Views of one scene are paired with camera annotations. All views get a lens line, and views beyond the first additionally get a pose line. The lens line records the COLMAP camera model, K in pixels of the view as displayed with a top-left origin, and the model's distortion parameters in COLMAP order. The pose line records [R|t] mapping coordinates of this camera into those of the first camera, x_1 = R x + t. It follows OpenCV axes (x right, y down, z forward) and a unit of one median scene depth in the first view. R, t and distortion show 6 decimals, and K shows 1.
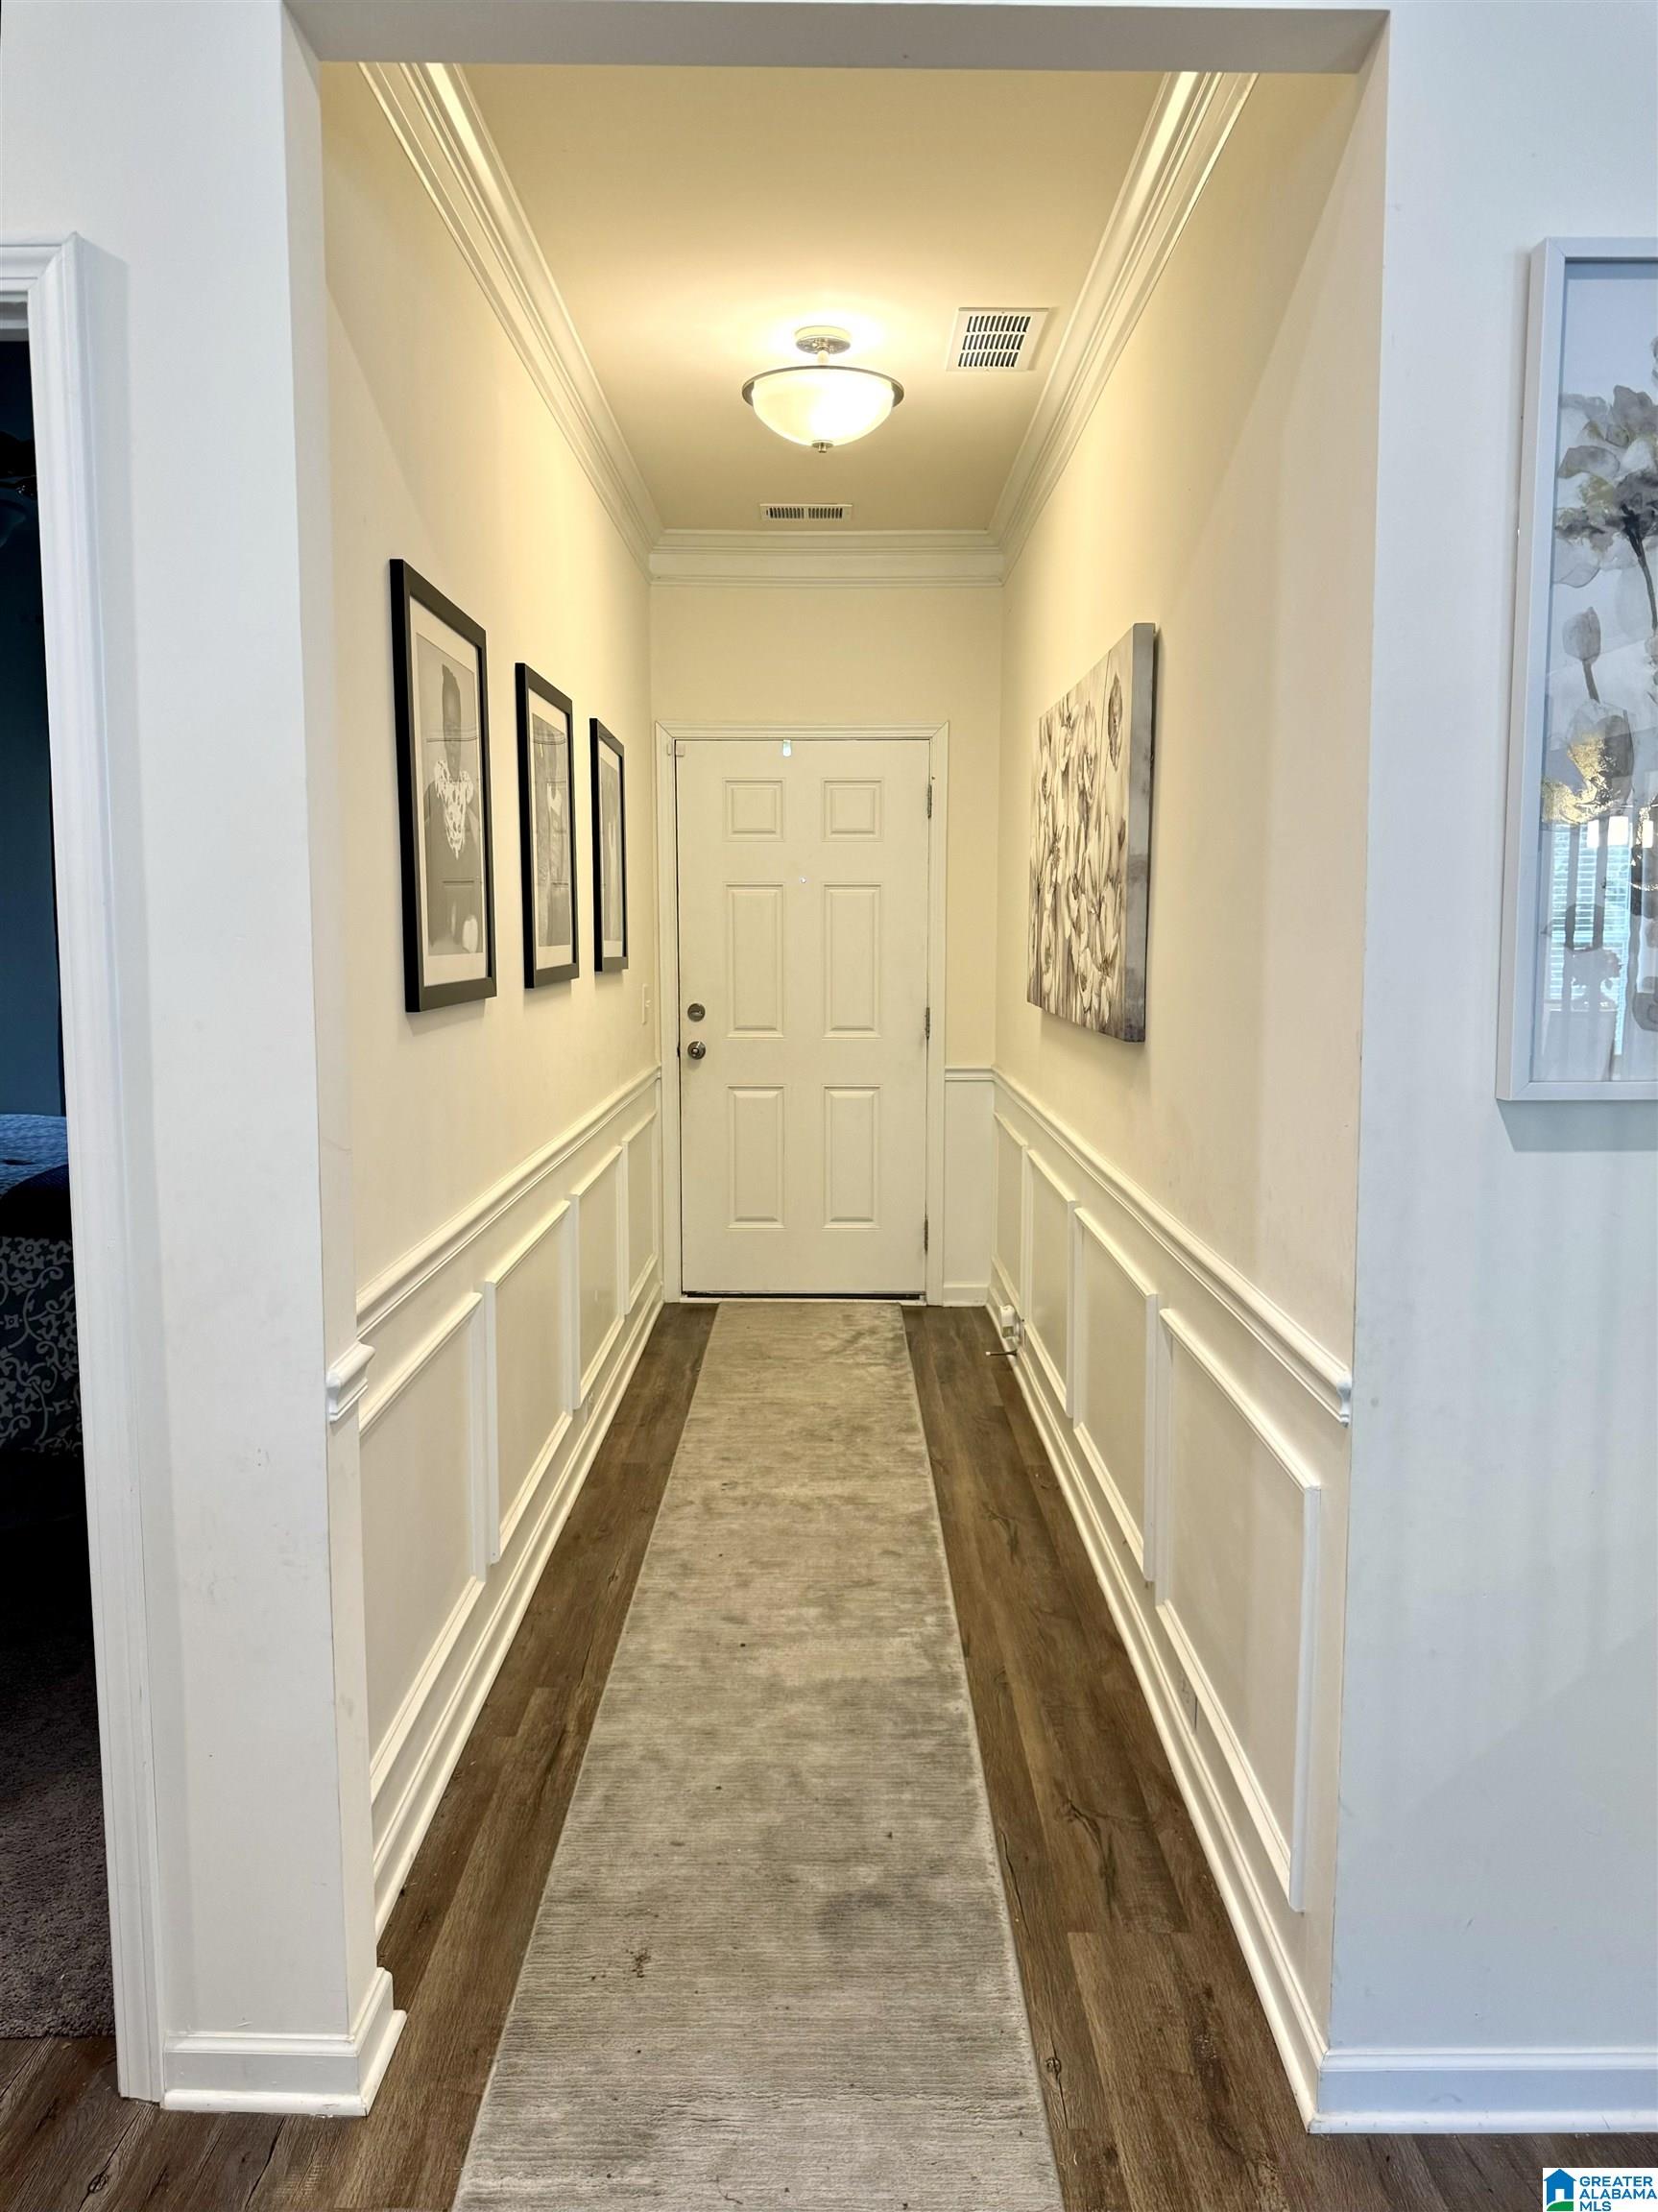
lens RADIAL K [[1570.1, 0, 832.3], [0, 1570.1, 1101.9], [0, 0, 1]] dist [0.042002, -0.017865]
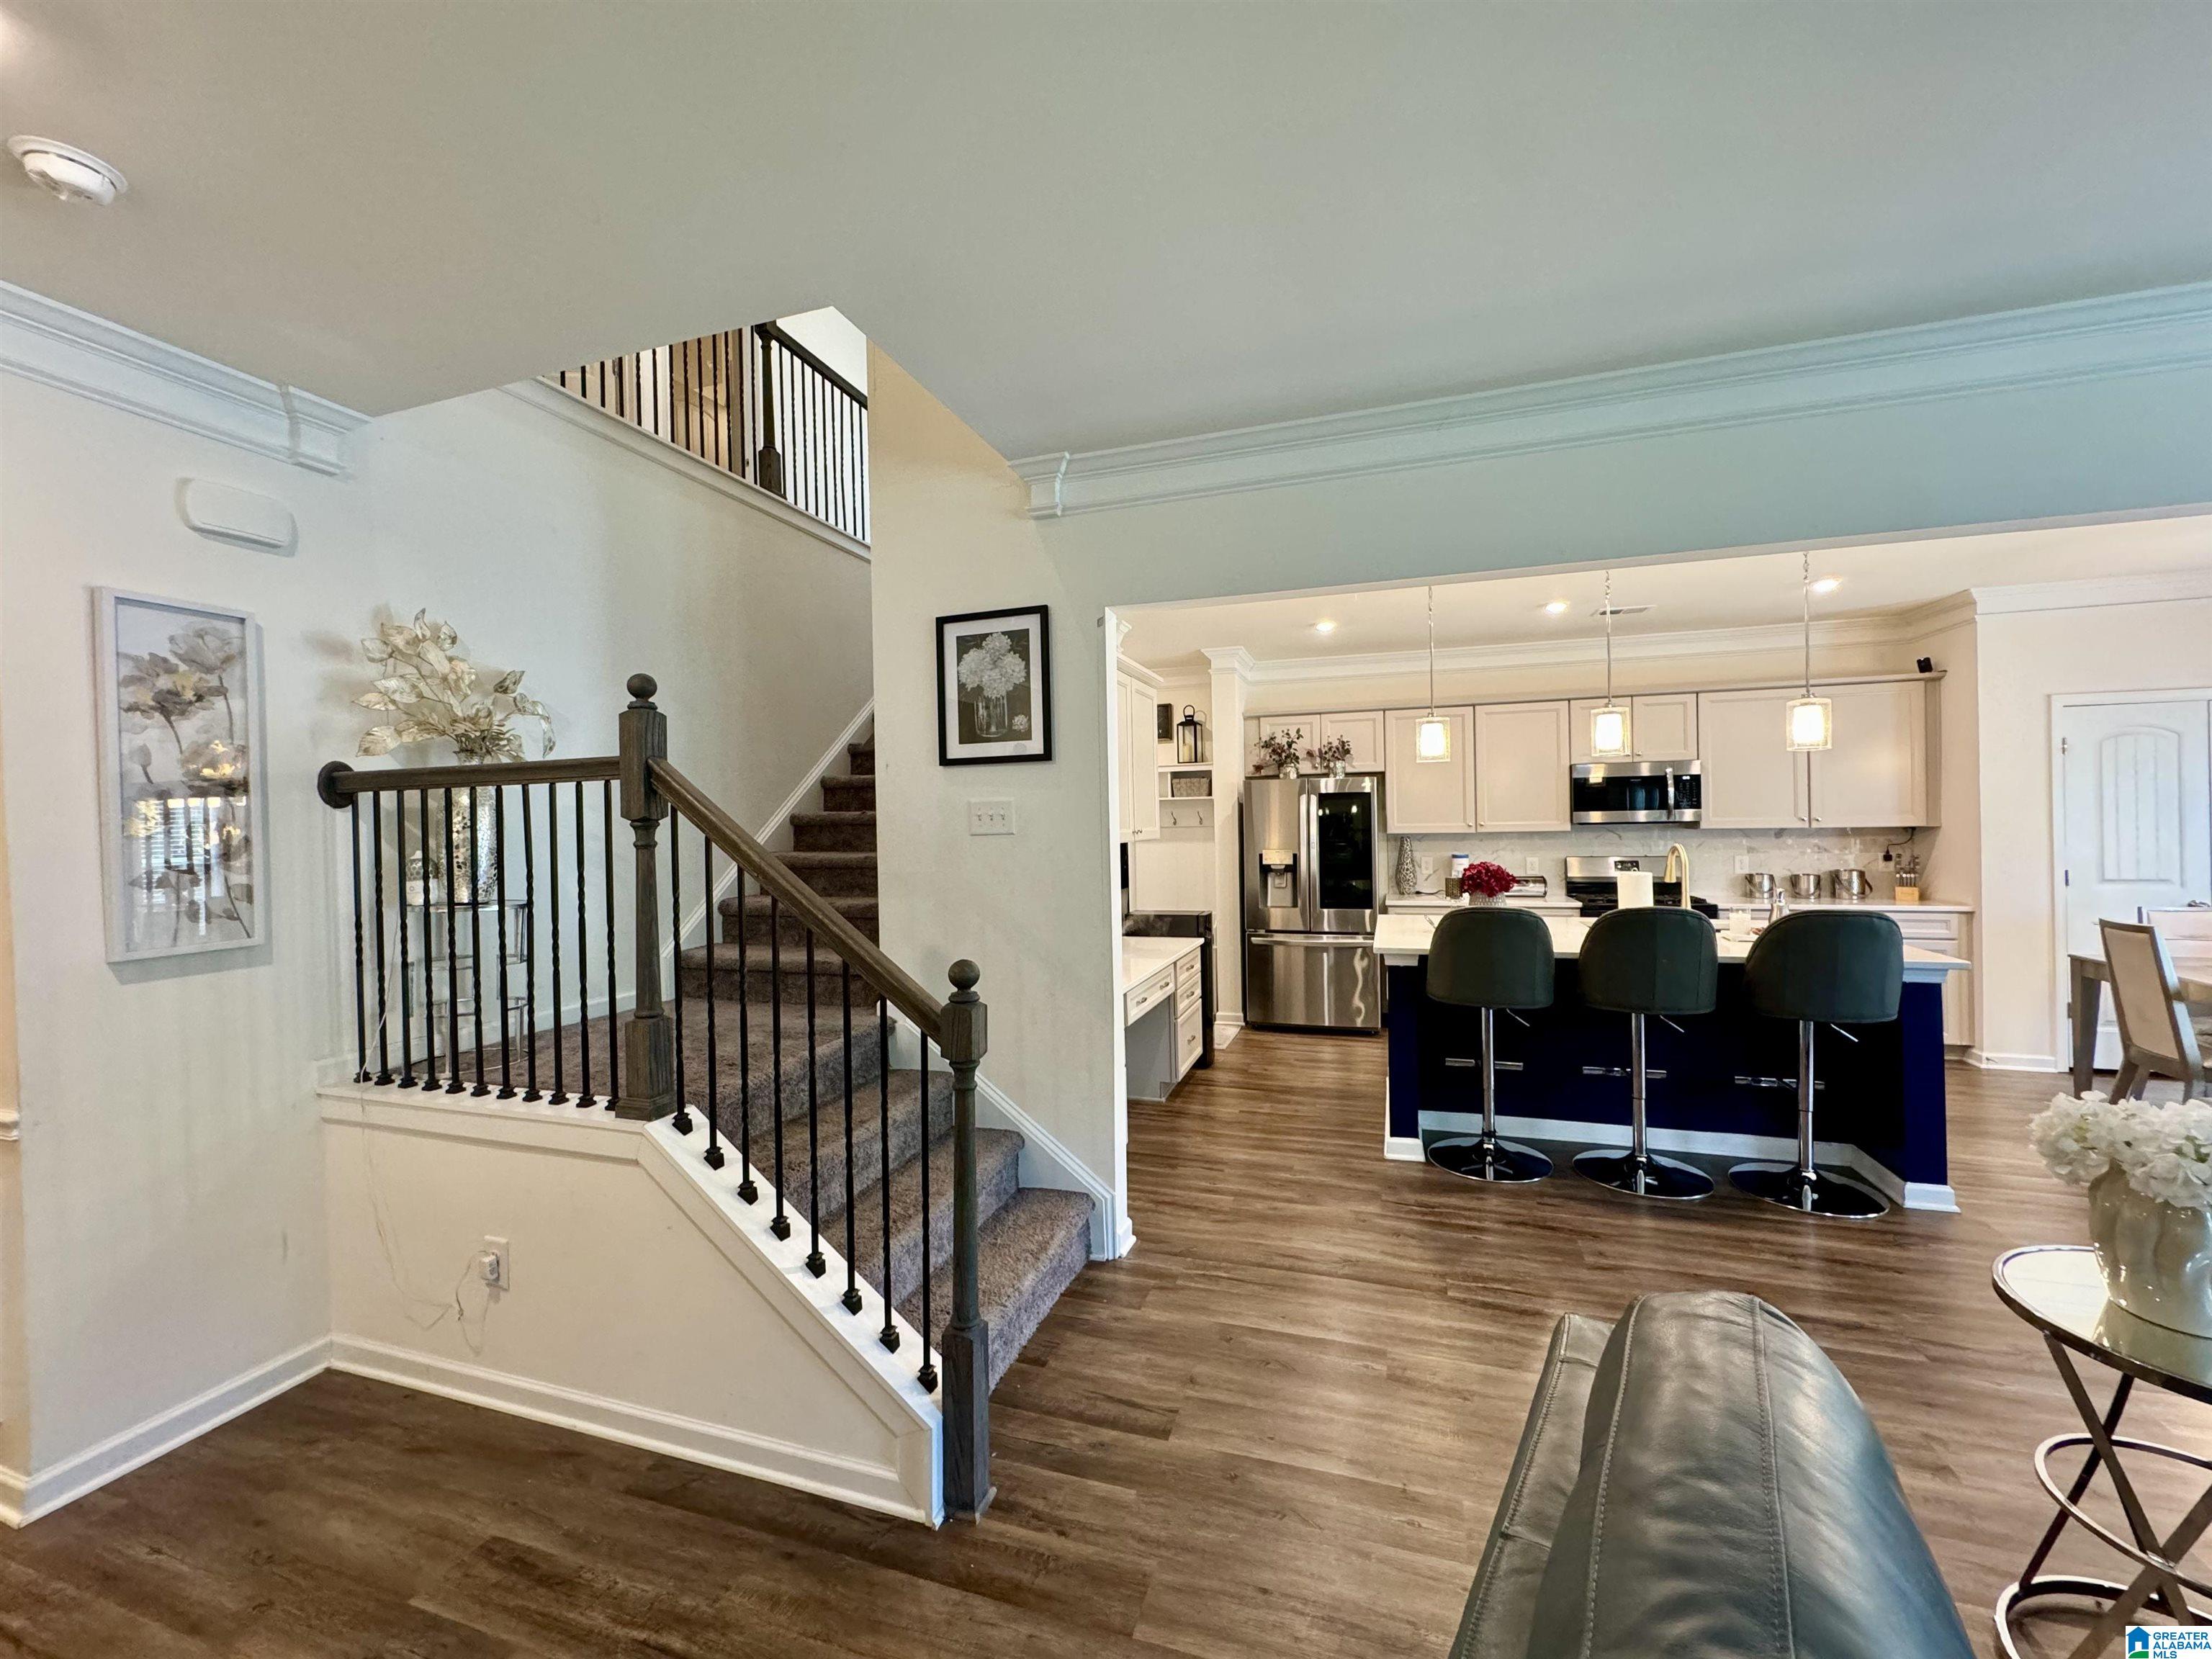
lens RADIAL K [[886.3, 0, 1104.5], [0, 886.3, 829.1], [0, 0, 1]] dist [-0.002663, -0.000260]
pose [[0.315687, -0.006931, 0.948838, -0.299585], [0.121745, 0.992004, -0.033259, 0.023192], [-0.941021, 0.126016, 0.314007, -0.698396]]
